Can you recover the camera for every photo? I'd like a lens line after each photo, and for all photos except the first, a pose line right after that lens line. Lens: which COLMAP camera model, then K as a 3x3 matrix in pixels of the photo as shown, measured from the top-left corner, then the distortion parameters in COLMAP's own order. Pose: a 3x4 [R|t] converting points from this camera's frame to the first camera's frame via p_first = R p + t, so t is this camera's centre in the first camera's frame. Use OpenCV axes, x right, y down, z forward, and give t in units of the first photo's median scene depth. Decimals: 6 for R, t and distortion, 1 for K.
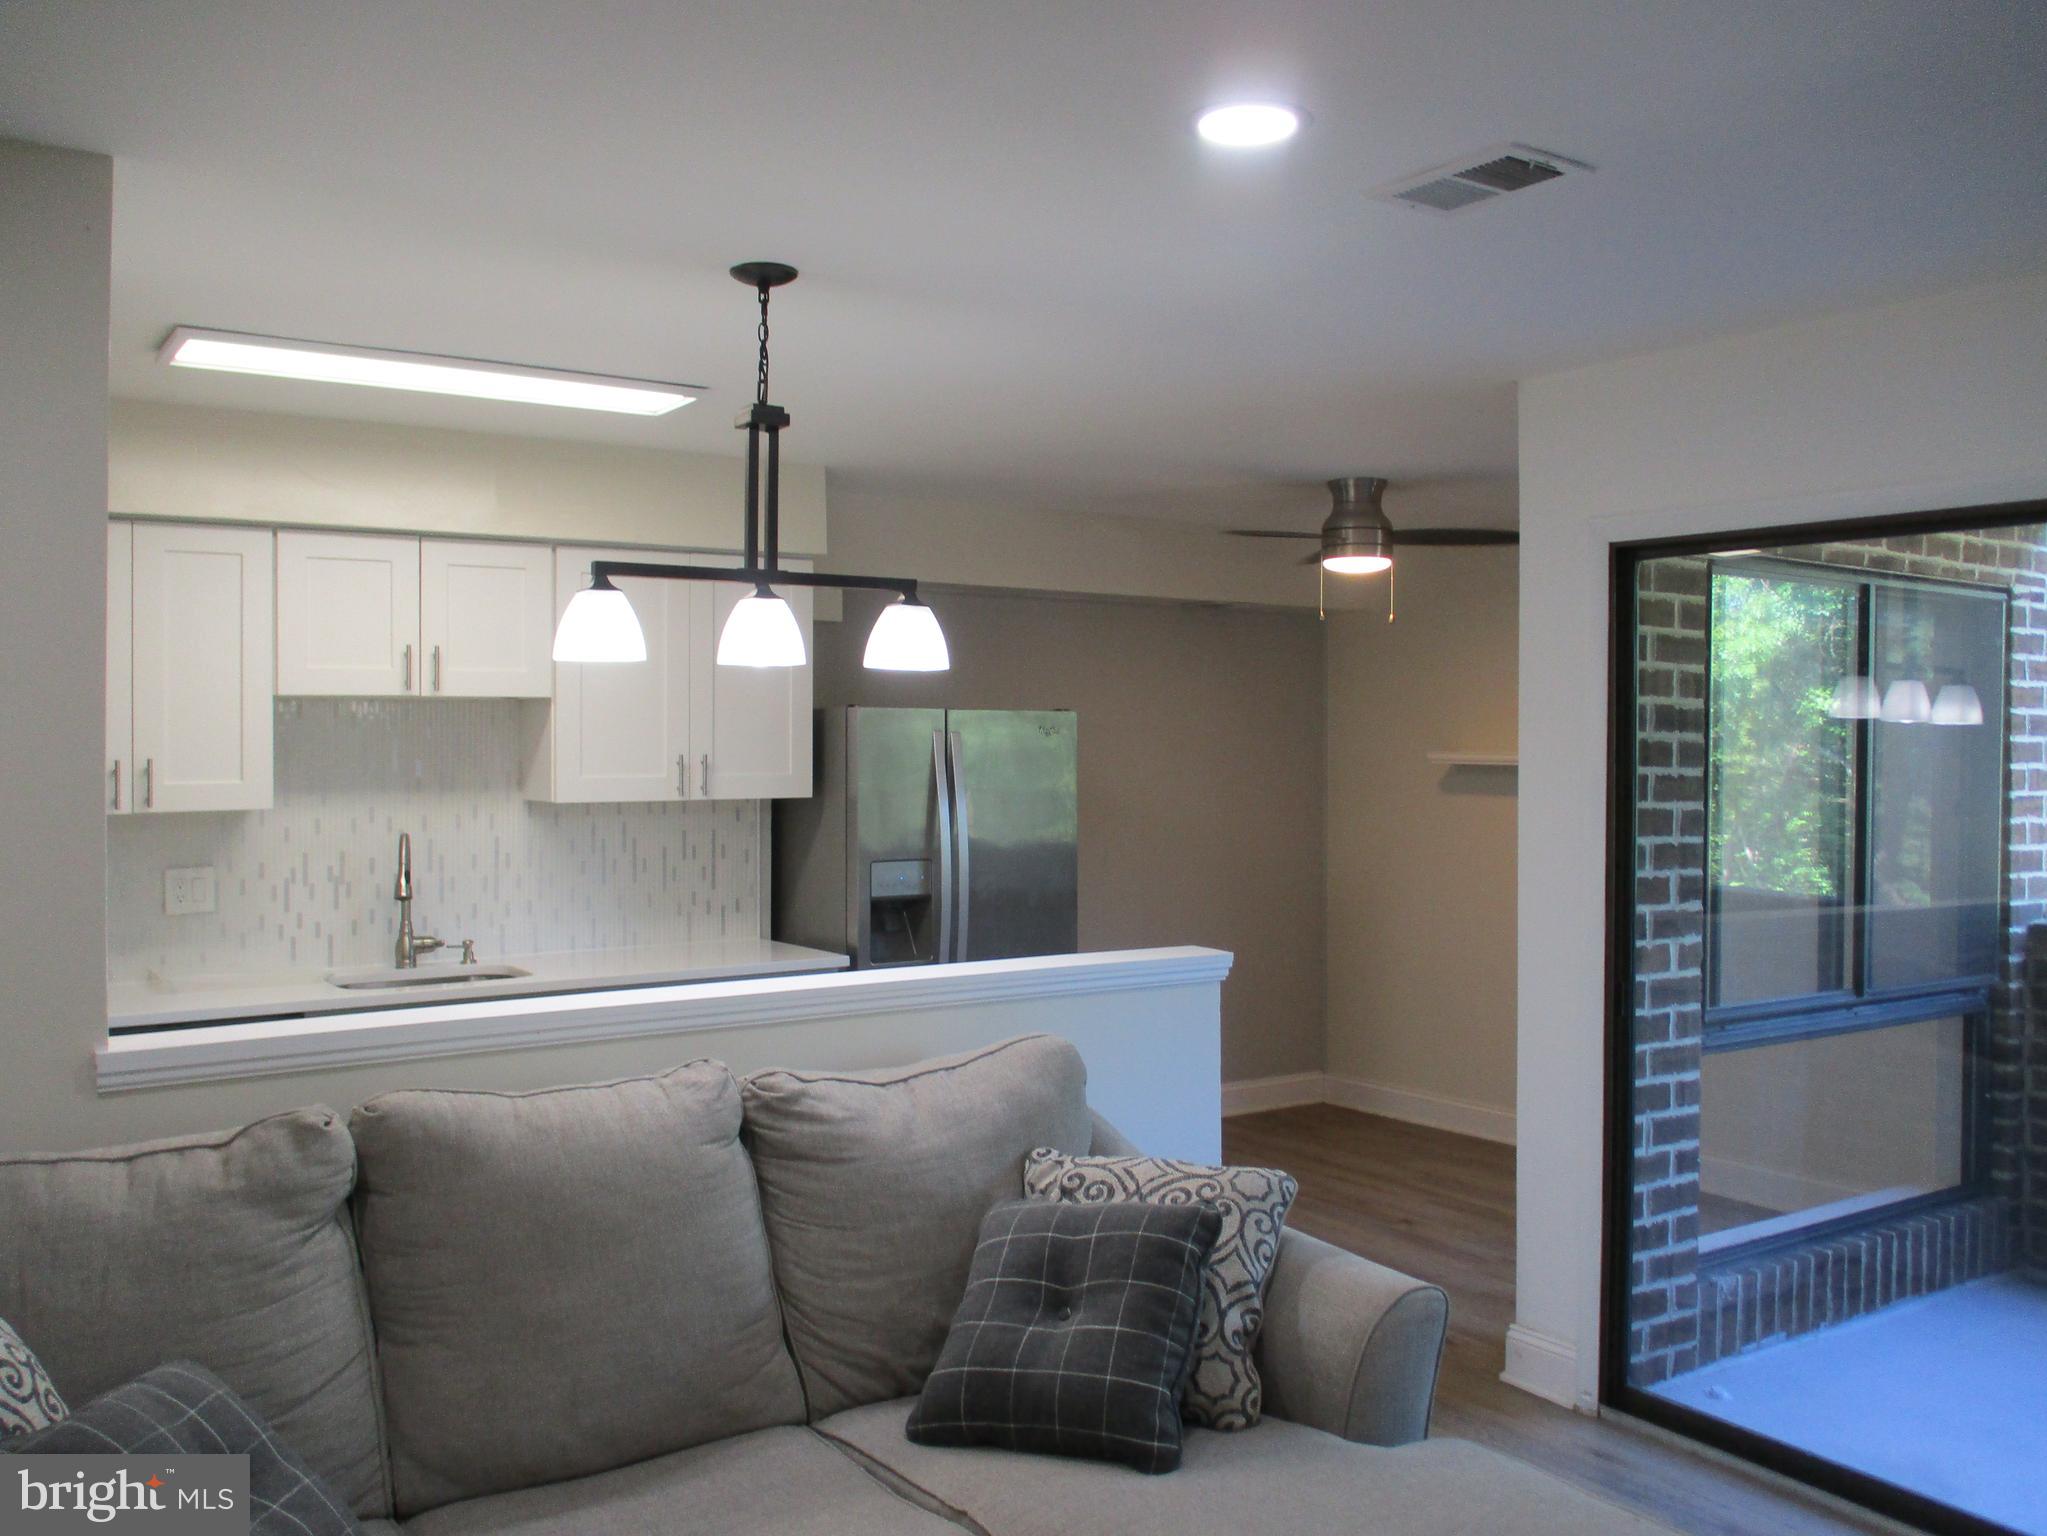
lens RADIAL K [[1725.5, 0, 1029.5], [0, 1725.5, 745.9], [0, 0, 1]] dist [-0.015118, 0.011455]
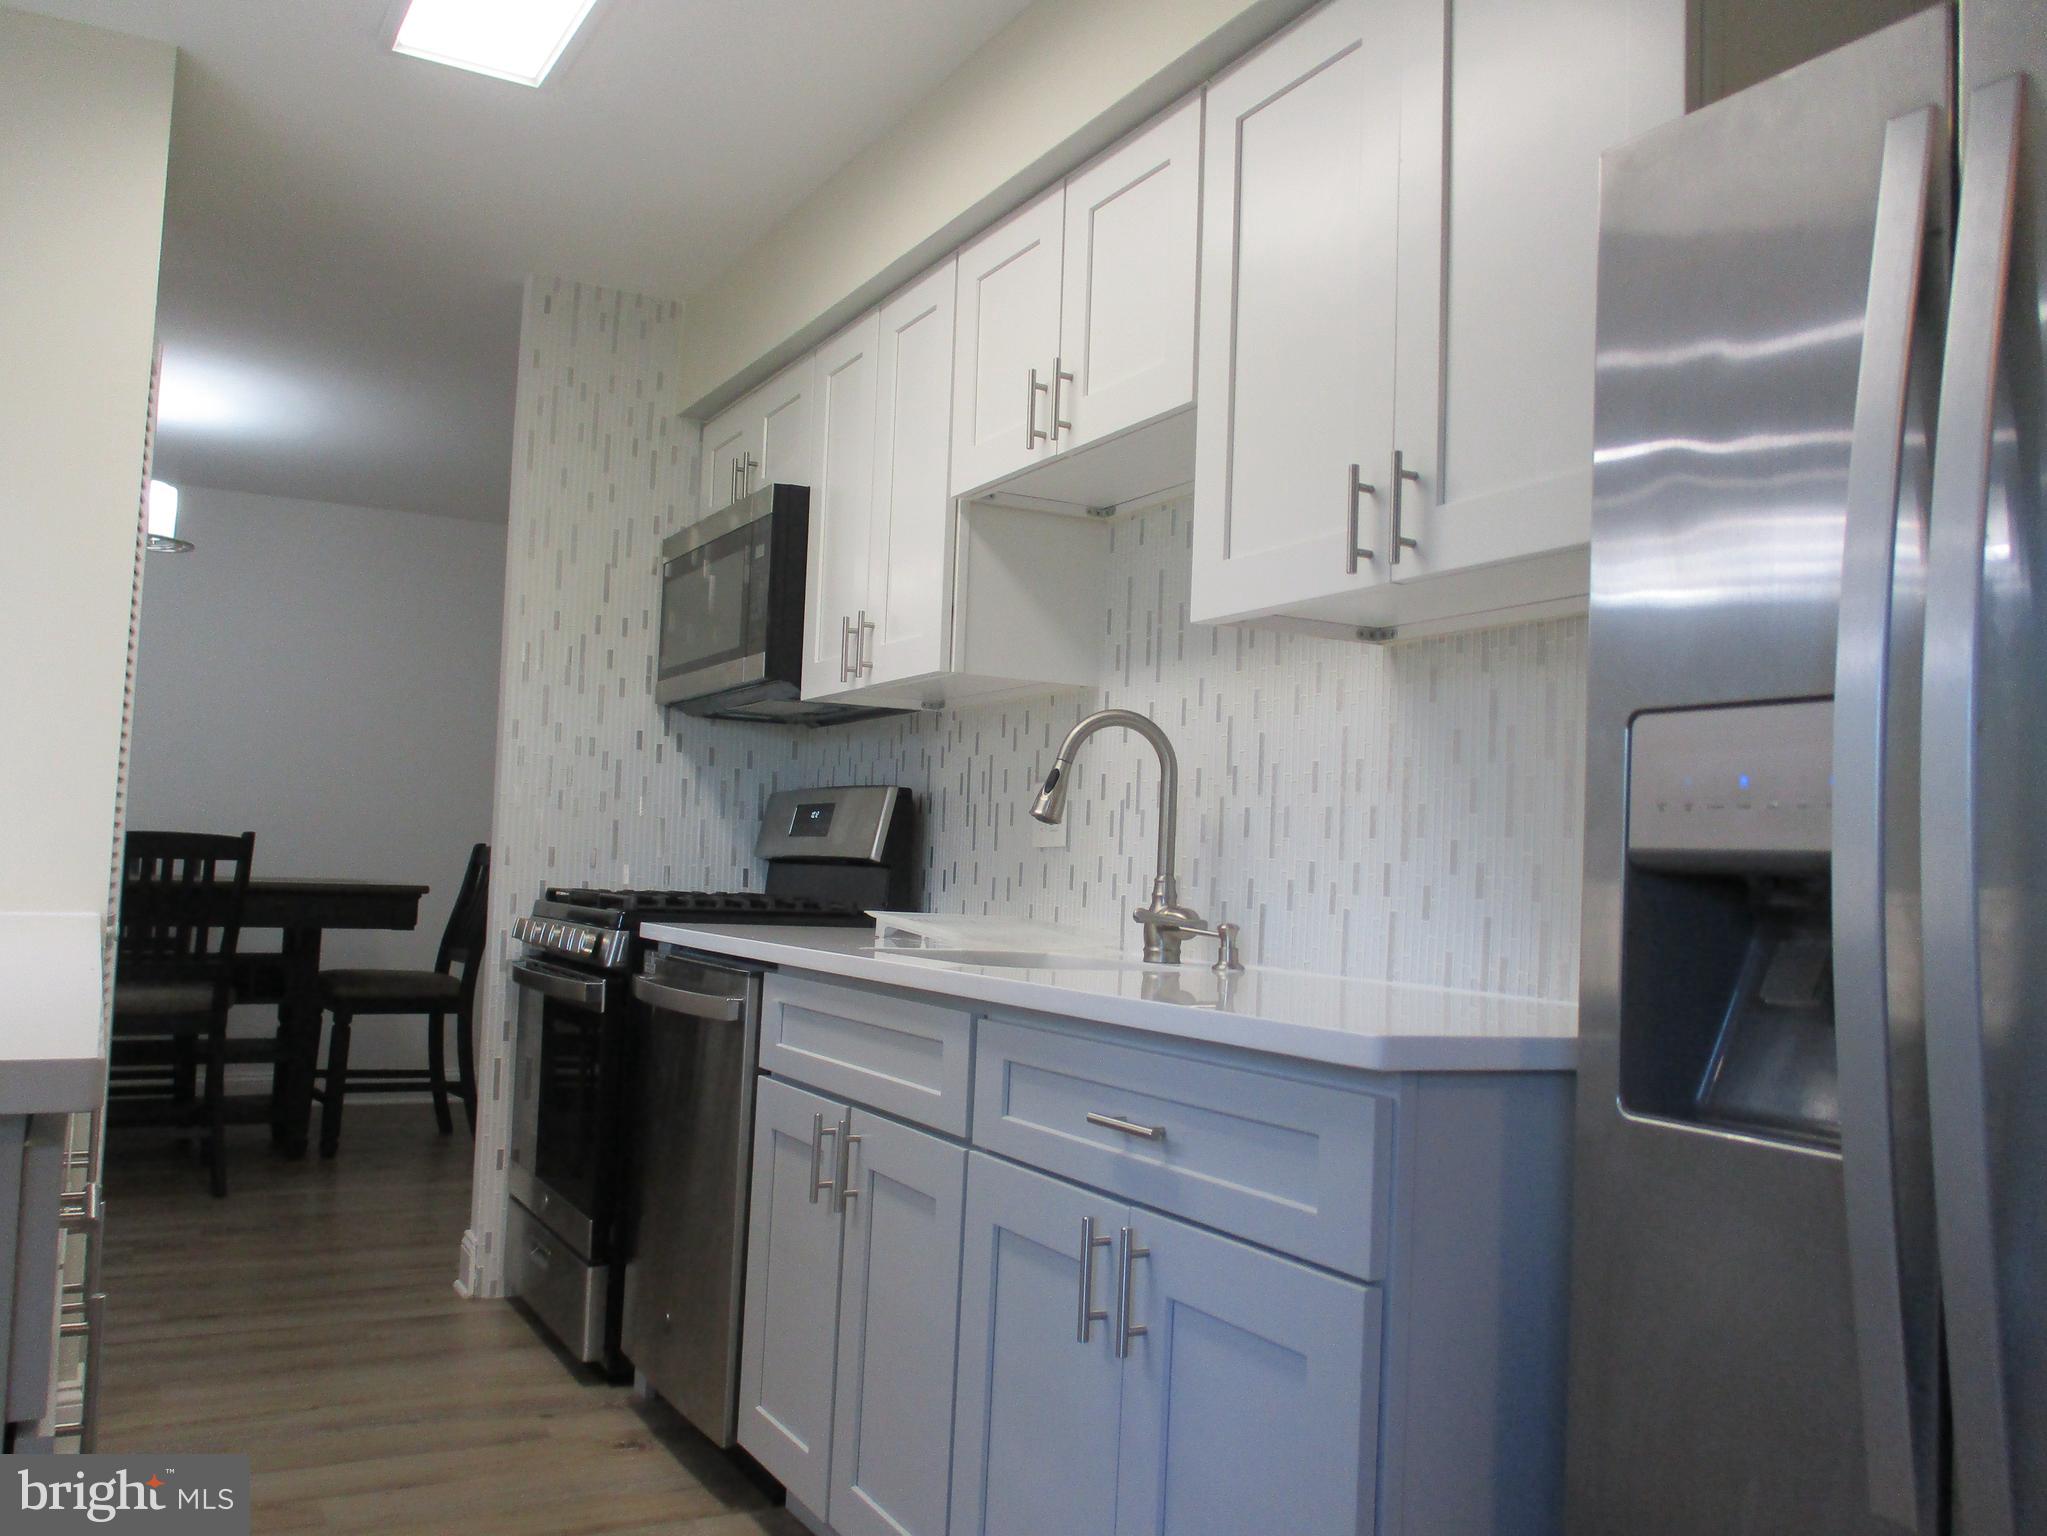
lens RADIAL K [[1725.5, 0, 1013.5], [0, 1725.5, 765.6], [0, 0, 1]] dist [-0.015118, 0.011455]
pose [[-0.107871, -0.073566, -0.991439, 0.189239], [-0.049474, 0.996420, -0.068553, 0.106155], [0.992933, 0.041656, -0.111125, 1.005436]]
